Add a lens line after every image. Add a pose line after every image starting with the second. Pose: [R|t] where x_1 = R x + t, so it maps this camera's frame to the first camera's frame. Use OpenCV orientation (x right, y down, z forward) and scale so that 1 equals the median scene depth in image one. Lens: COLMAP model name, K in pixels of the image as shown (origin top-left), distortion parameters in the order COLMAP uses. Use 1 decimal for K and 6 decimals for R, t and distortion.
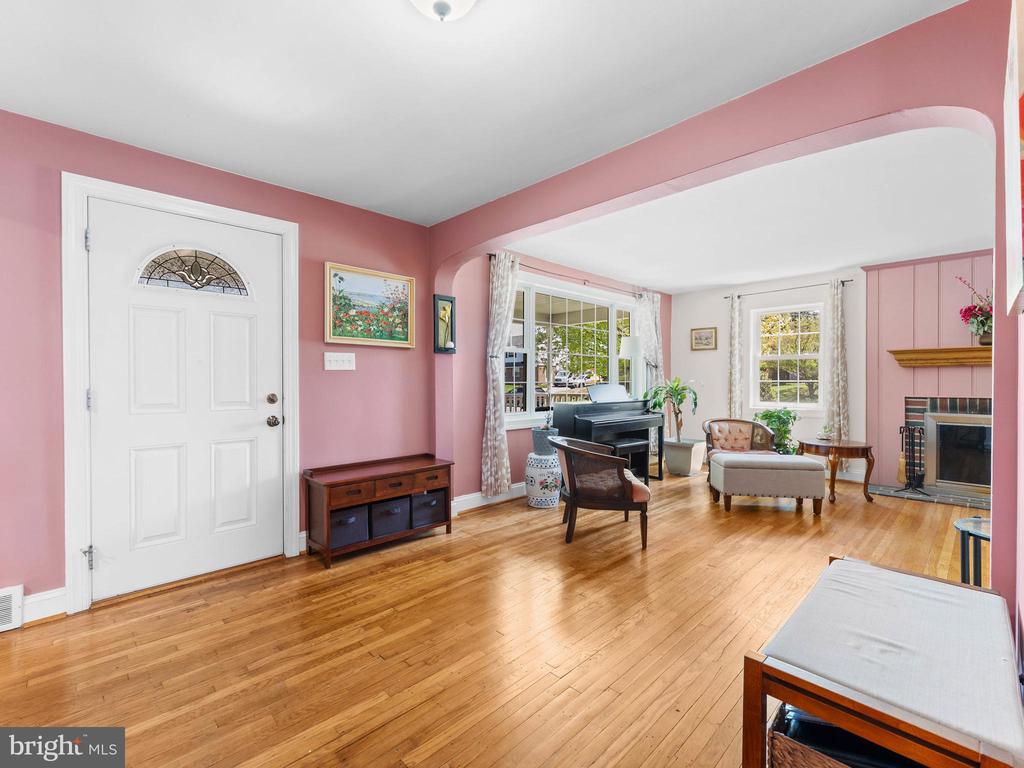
lens RADIAL K [[453.0, 0, 503.6], [0, 453.0, 383.8], [0, 0, 1]] dist [-0.002130, -0.000803]
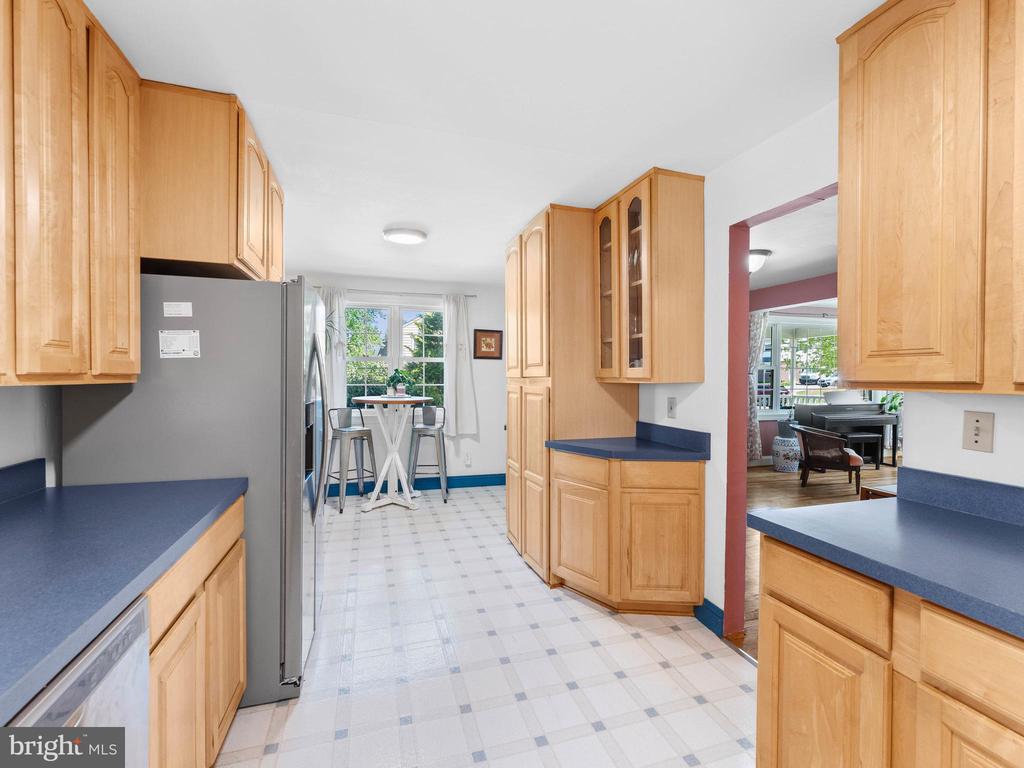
lens RADIAL K [[453.0, 0, 503.6], [0, 453.0, 383.8], [0, 0, 1]] dist [-0.002130, -0.000803]
pose [[0.891563, 0.011116, -0.452760, -0.071369], [-0.005950, 0.999900, 0.012833, -0.037209], [0.452857, -0.008747, 0.891540, -0.767870]]
